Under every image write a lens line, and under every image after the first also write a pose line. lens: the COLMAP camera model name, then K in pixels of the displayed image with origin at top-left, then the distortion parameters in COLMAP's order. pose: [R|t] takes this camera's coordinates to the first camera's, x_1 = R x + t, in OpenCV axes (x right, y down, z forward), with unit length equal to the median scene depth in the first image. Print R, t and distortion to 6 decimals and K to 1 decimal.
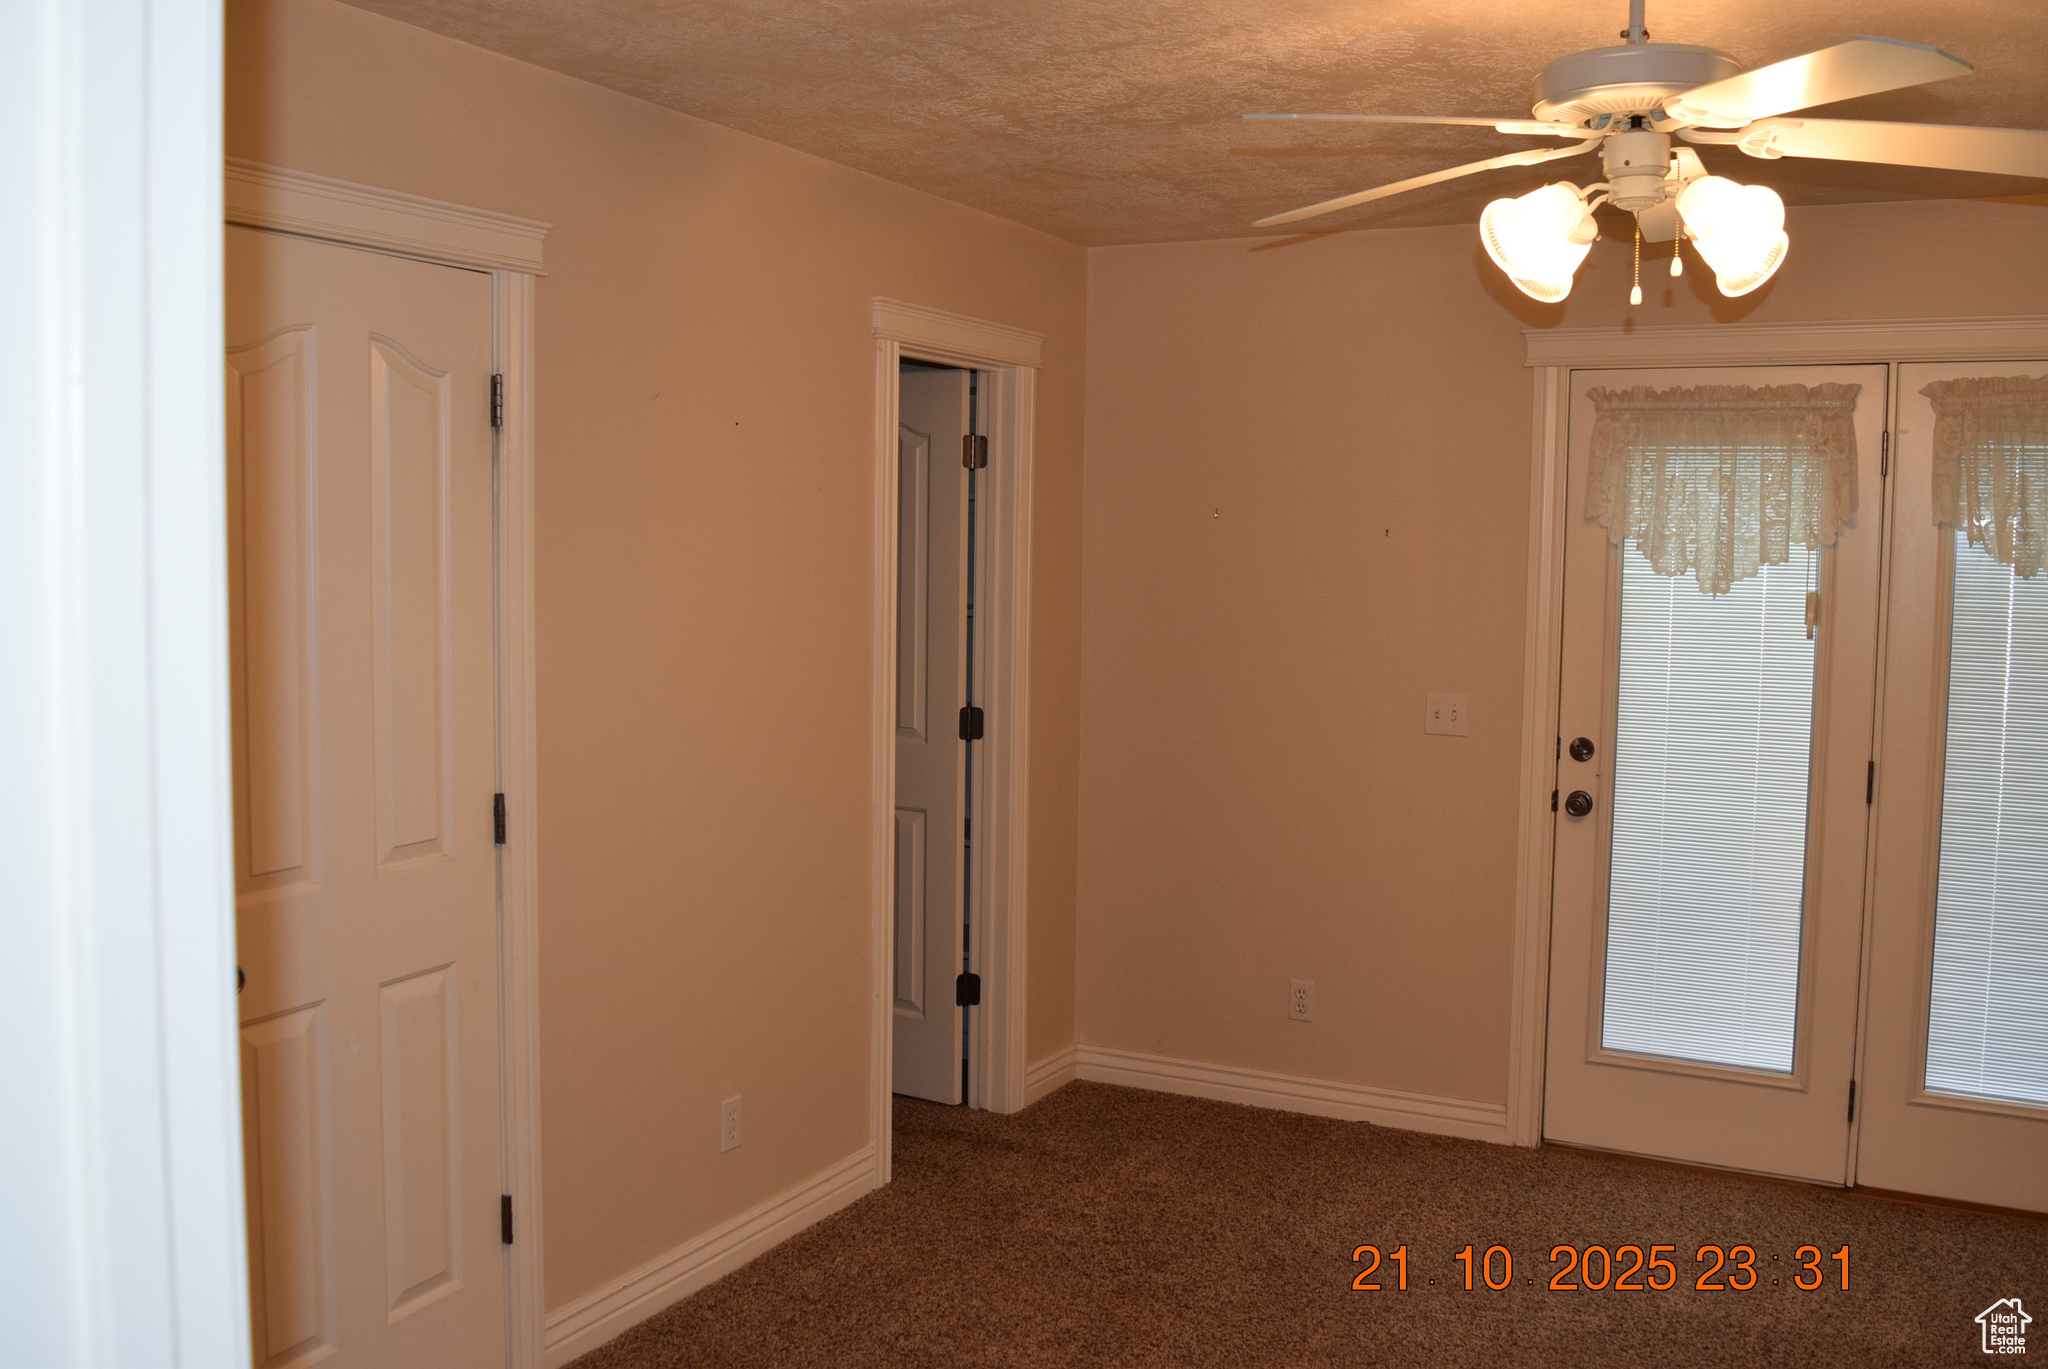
lens RADIAL K [[1870.6, 0, 1024.0], [0, 1870.6, 684.5], [0, 0, 1]] dist [-0.055679, 0.003668]
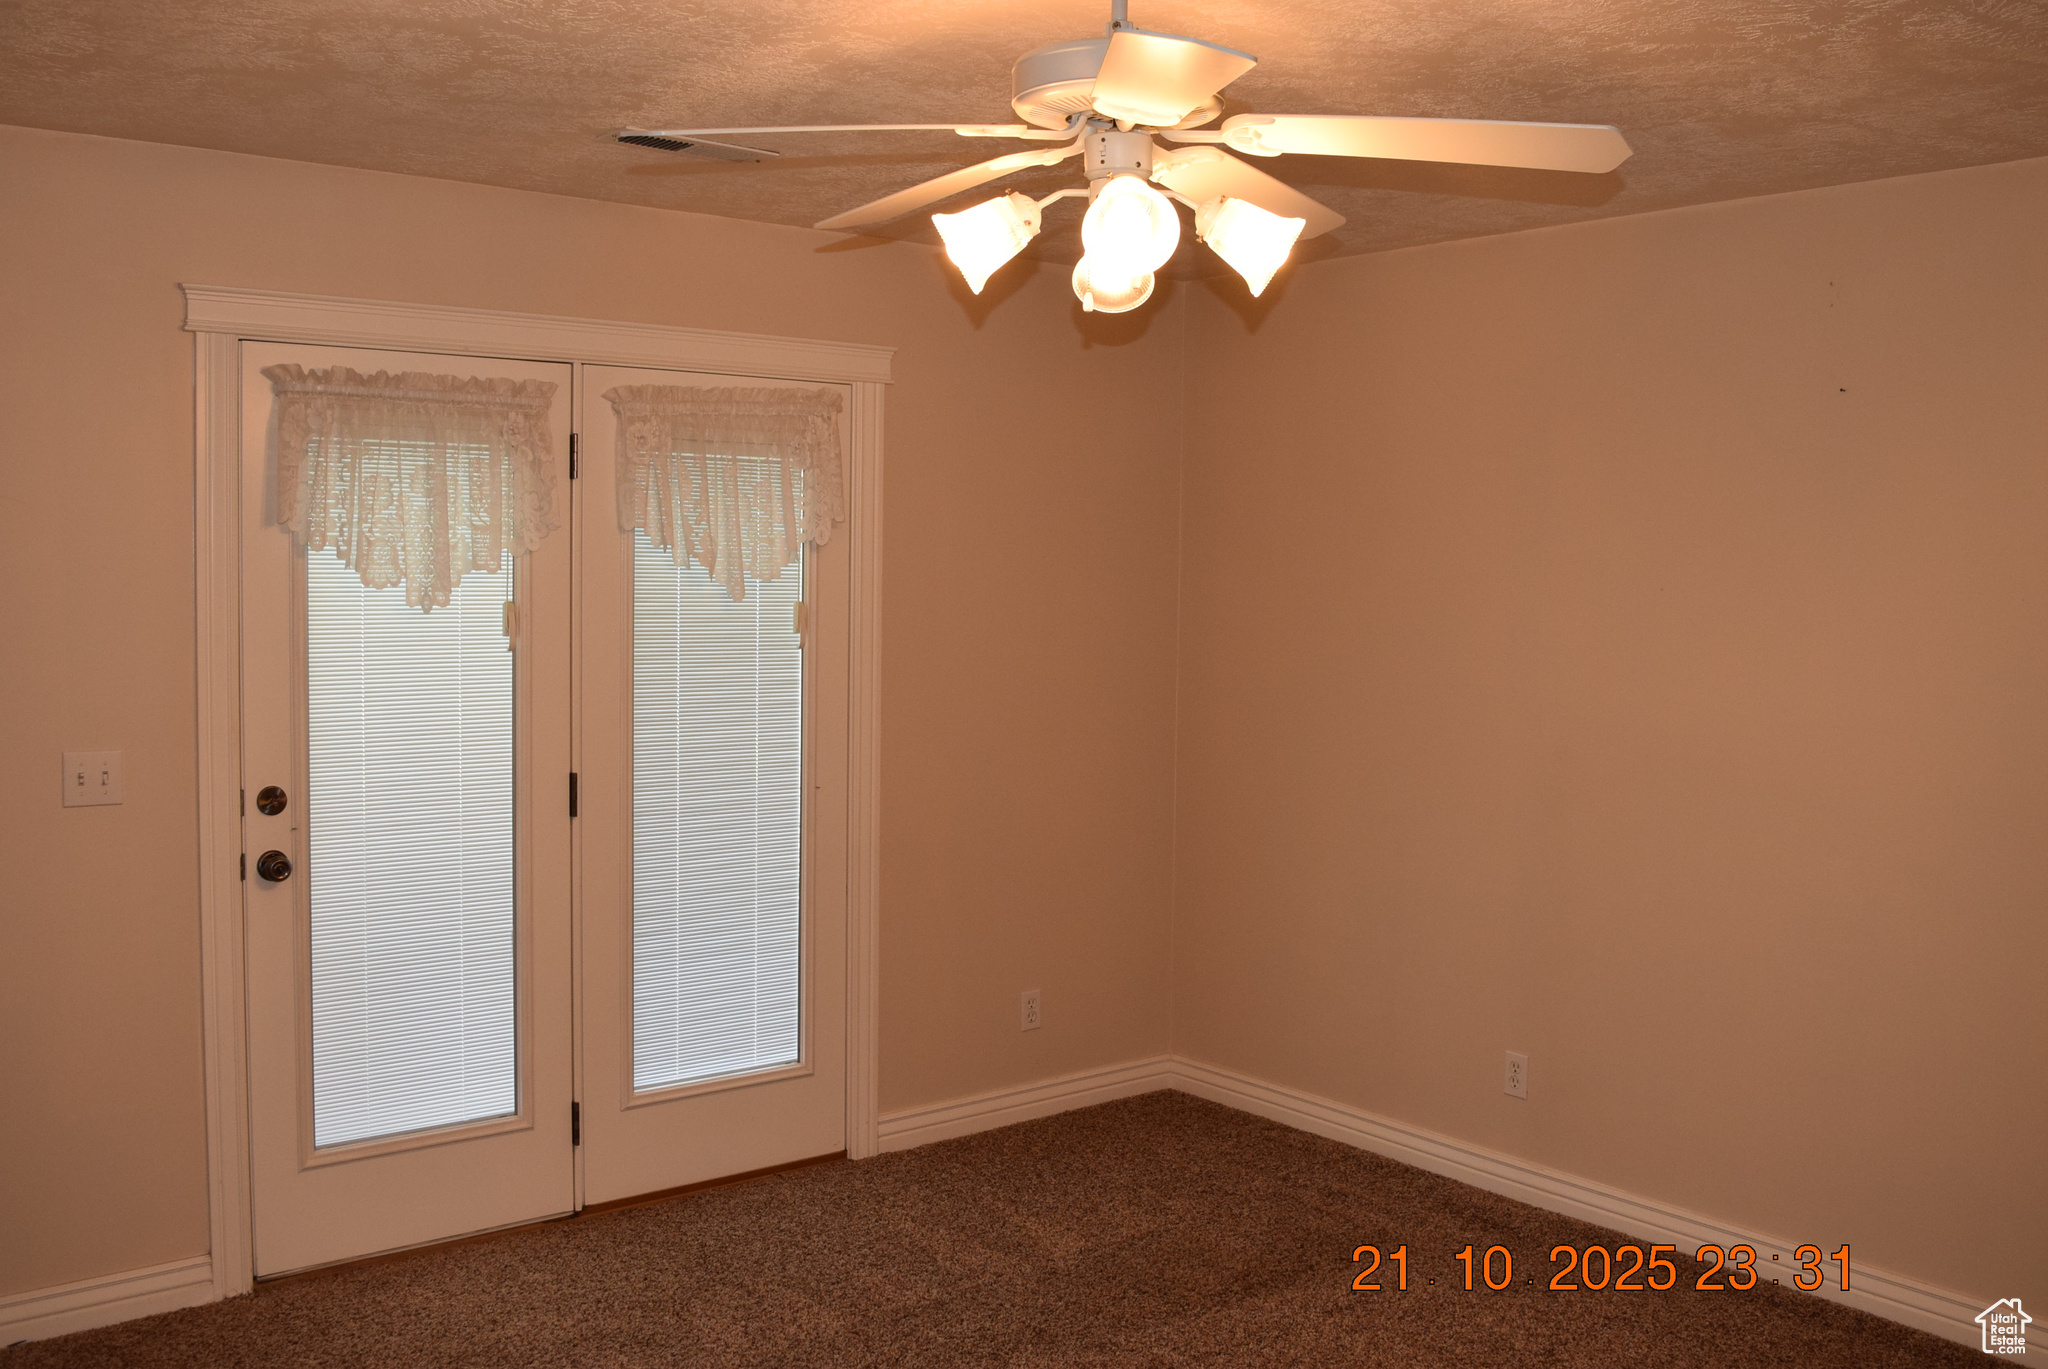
lens RADIAL K [[1870.6, 0, 1024.0], [0, 1870.6, 684.5], [0, 0, 1]] dist [-0.055679, 0.003668]
pose [[0.408869, -0.072767, 0.909687, -0.324888], [0.067442, 0.996500, 0.049399, -0.036378], [-0.910098, 0.041154, 0.412346, 0.370669]]
